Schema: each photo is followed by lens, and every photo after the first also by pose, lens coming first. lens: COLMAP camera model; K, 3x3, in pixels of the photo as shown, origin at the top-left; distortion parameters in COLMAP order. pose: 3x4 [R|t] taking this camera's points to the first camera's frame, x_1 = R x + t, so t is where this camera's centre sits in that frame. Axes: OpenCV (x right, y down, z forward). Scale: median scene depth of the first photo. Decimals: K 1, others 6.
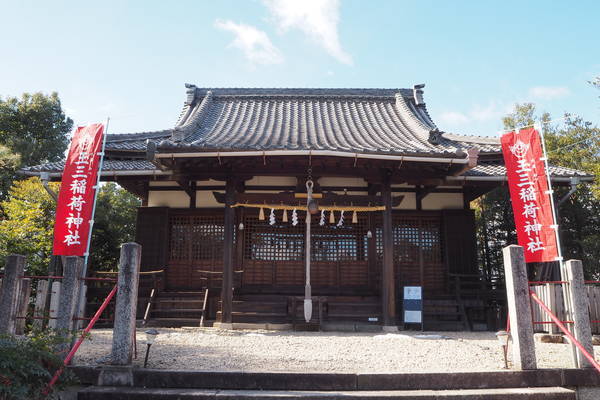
lens RADIAL K [[498.7, 0, 298.2], [0, 498.7, 198.3], [0, 0, 1]] dist [-0.048955, 0.004032]
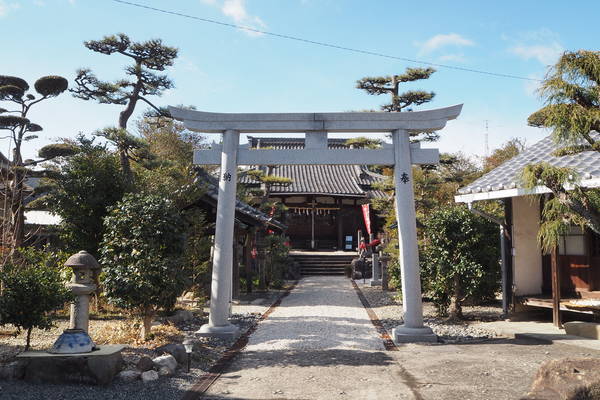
lens RADIAL K [[498.7, 0, 300.7], [0, 498.7, 199.6], [0, 0, 1]] dist [-0.048955, 0.004032]
pose [[0.998758, -0.000081, 0.049823, -0.182222], [-0.005928, 0.992701, 0.120455, -0.364168], [-0.049469, -0.120601, 0.991468, -1.747762]]
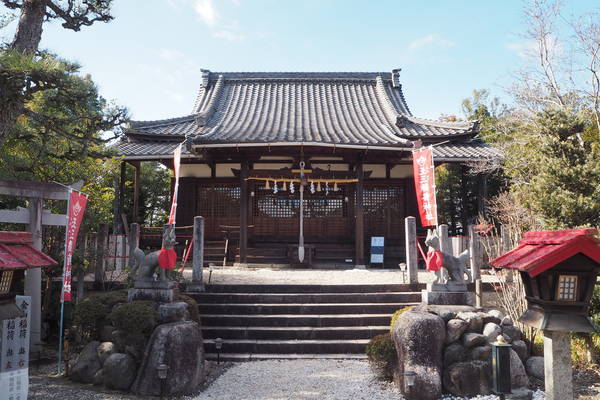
lens RADIAL K [[498.7, 0, 302.4], [0, 498.7, 200.2], [0, 0, 1]] dist [-0.048955, 0.004032]
pose [[0.999966, -0.004196, 0.007107, 0.012260], [0.003404, 0.994157, 0.107887, -0.073004], [-0.007518, -0.107859, 0.994138, -0.358208]]
